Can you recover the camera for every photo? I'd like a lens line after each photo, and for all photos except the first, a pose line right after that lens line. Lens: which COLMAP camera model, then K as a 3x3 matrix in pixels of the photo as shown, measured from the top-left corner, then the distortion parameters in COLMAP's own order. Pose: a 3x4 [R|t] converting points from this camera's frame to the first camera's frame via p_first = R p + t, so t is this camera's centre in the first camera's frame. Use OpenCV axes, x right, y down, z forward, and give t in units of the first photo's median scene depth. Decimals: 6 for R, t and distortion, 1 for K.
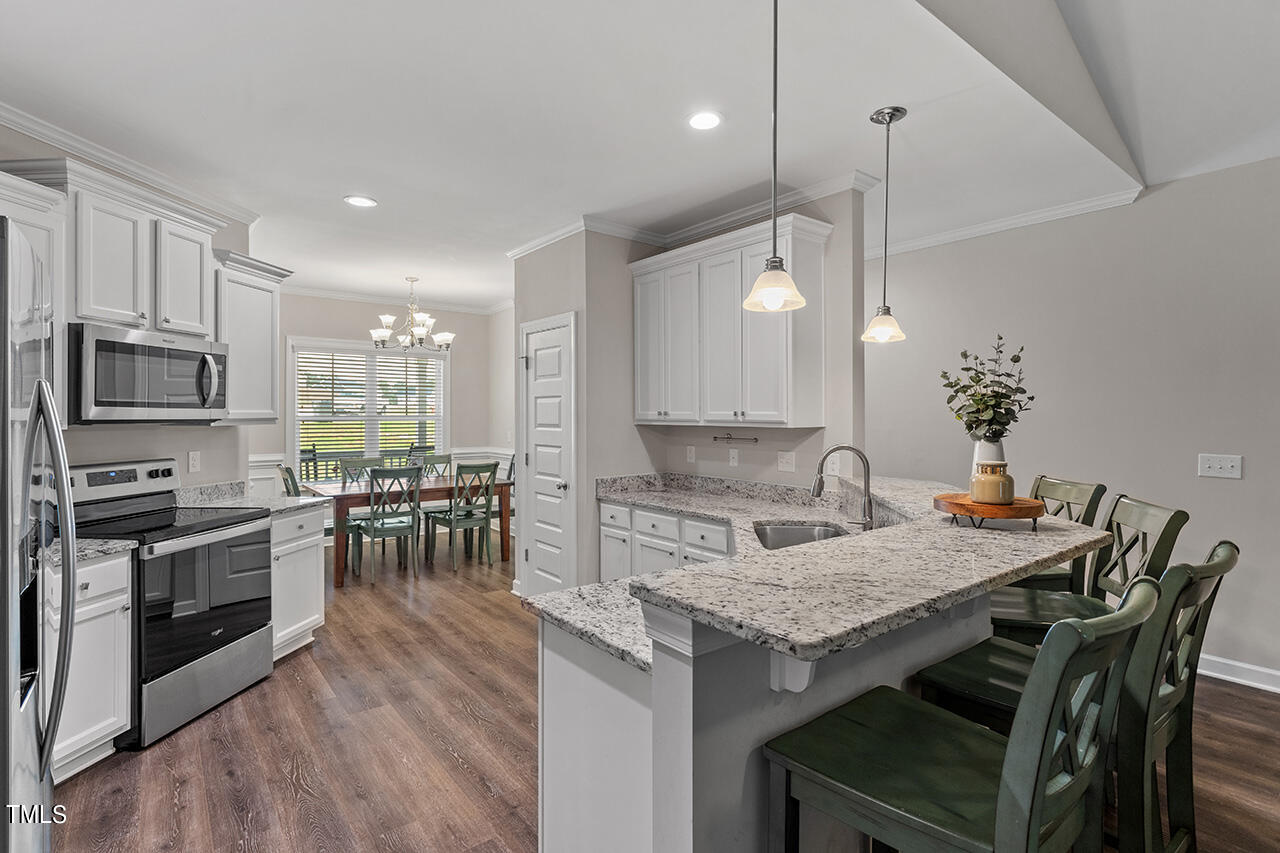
lens RADIAL K [[614.6, 0, 637.2], [0, 614.6, 415.5], [0, 0, 1]] dist [0.002749, 0.000702]
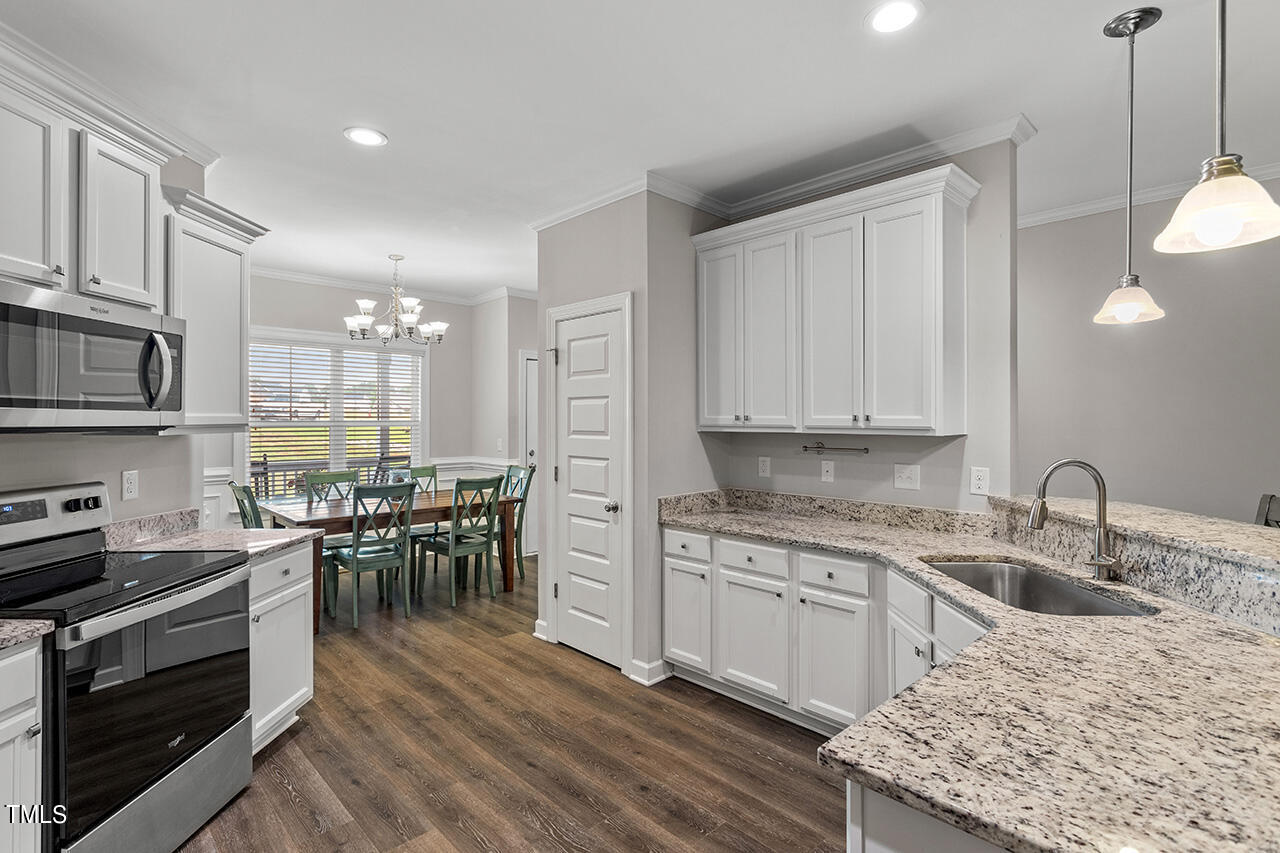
lens RADIAL K [[613.6, 0, 636.3], [0, 613.6, 419.0], [0, 0, 1]] dist [0.001654, 0.000042]
pose [[0.995294, -0.000249, 0.096902, -0.205639], [0.000486, 0.999997, -0.002430, 0.000136], [-0.096901, 0.002466, 0.995291, 0.233805]]
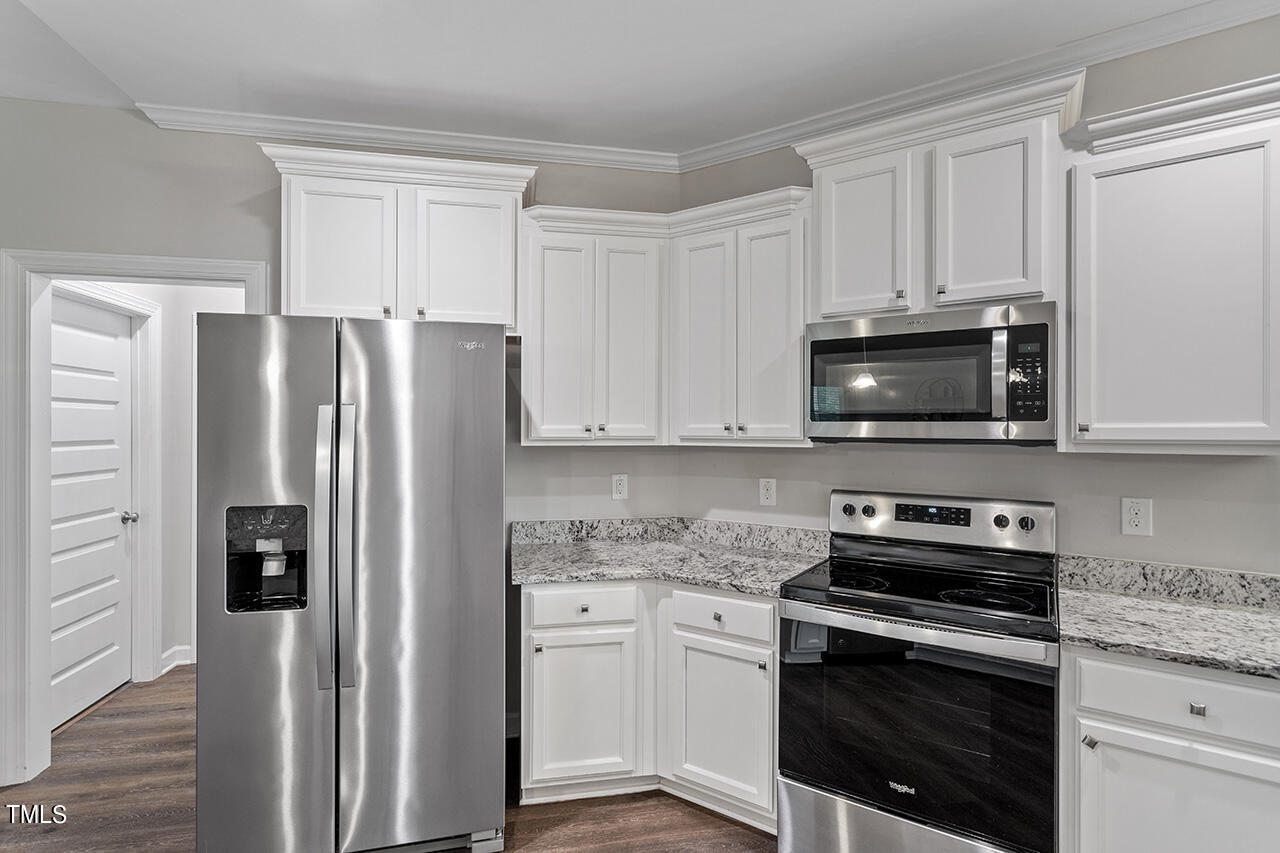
lens RADIAL K [[614.6, 0, 640.0], [0, 614.6, 426.5], [0, 0, 1]] dist [0.019643, 0.000340]
pose [[-0.455304, -0.007724, -0.890303, -0.012561], [-0.004622, 0.999969, -0.006312, -0.000824], [0.890324, 0.001241, -0.455325, 0.879293]]
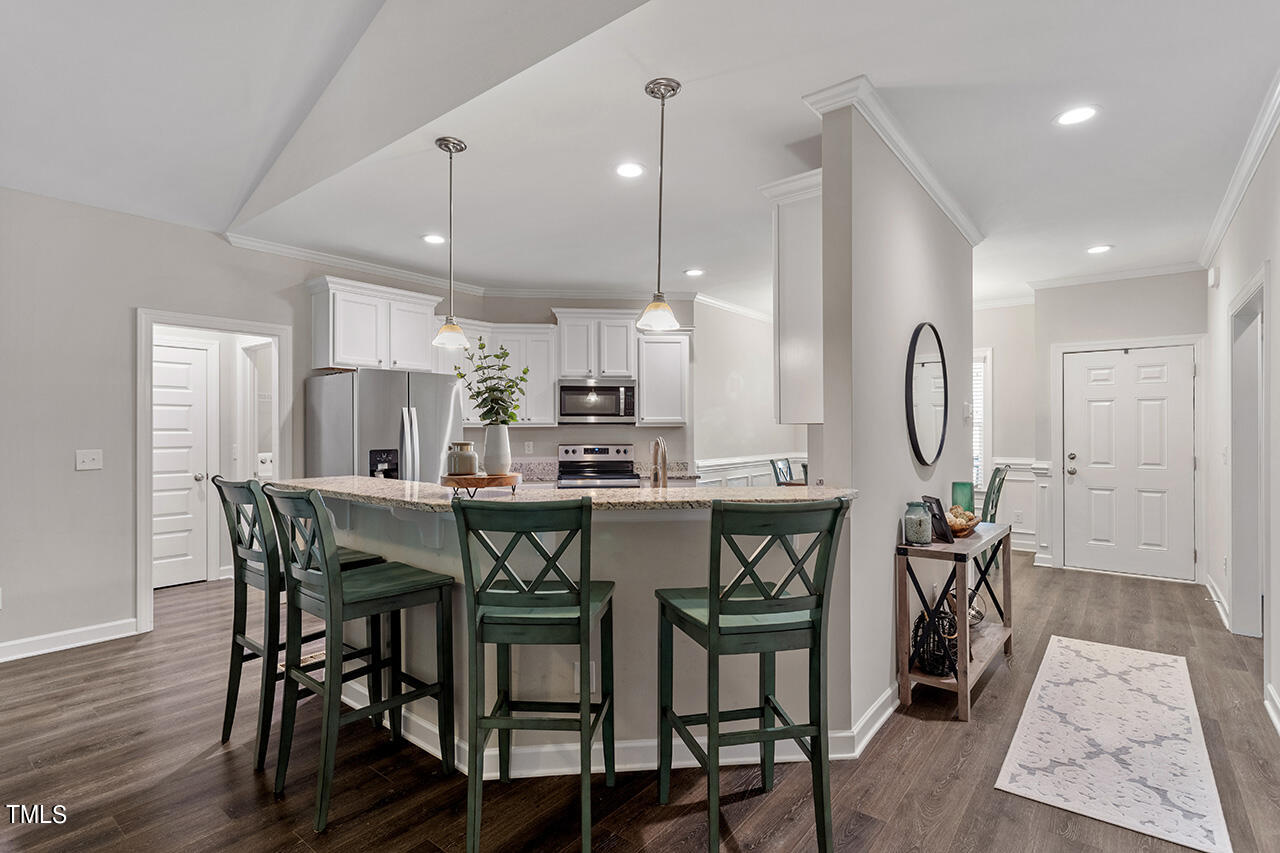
lens RADIAL K [[616.4, 0, 632.4], [0, 616.4, 431.0], [0, 0, 1]] dist [-0.001921, -0.000107]
pose [[0.226421, -0.002067, -0.974027, 1.004359], [0.004594, 0.999989, -0.001054, 0.031072], [0.974019, -0.004236, 0.226428, 0.559608]]
